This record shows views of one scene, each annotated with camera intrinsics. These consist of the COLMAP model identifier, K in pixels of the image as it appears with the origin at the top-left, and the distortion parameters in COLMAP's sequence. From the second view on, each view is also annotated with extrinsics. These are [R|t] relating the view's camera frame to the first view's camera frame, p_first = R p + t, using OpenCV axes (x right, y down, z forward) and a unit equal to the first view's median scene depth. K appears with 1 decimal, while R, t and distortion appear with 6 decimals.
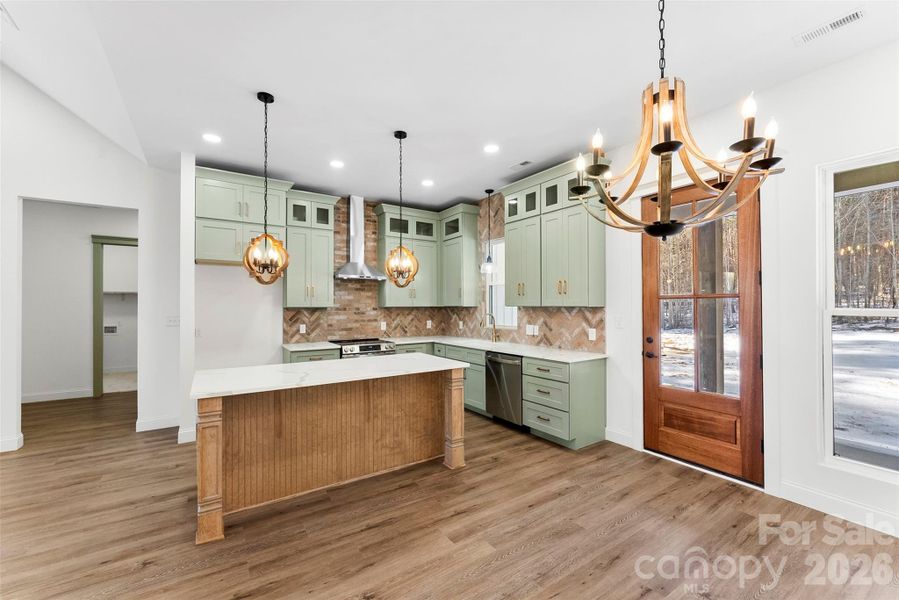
lens RADIAL K [[365.5, 0, 448.3], [0, 365.5, 301.5], [0, 0, 1]] dist [-0.003383, -0.000484]
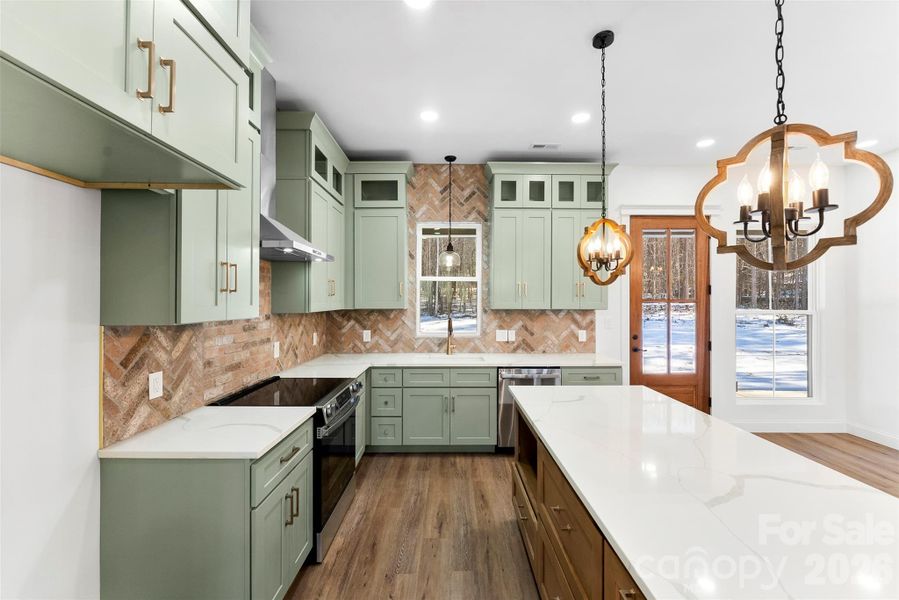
lens RADIAL K [[365.5, 0, 450.6], [0, 365.5, 298.7], [0, 0, 1]] dist [-0.003383, -0.000484]
pose [[0.547900, 0.006285, 0.836520, -0.634827], [-0.011755, 0.999931, 0.000187, -0.010232], [-0.836461, -0.009936, 0.547936, 0.699491]]
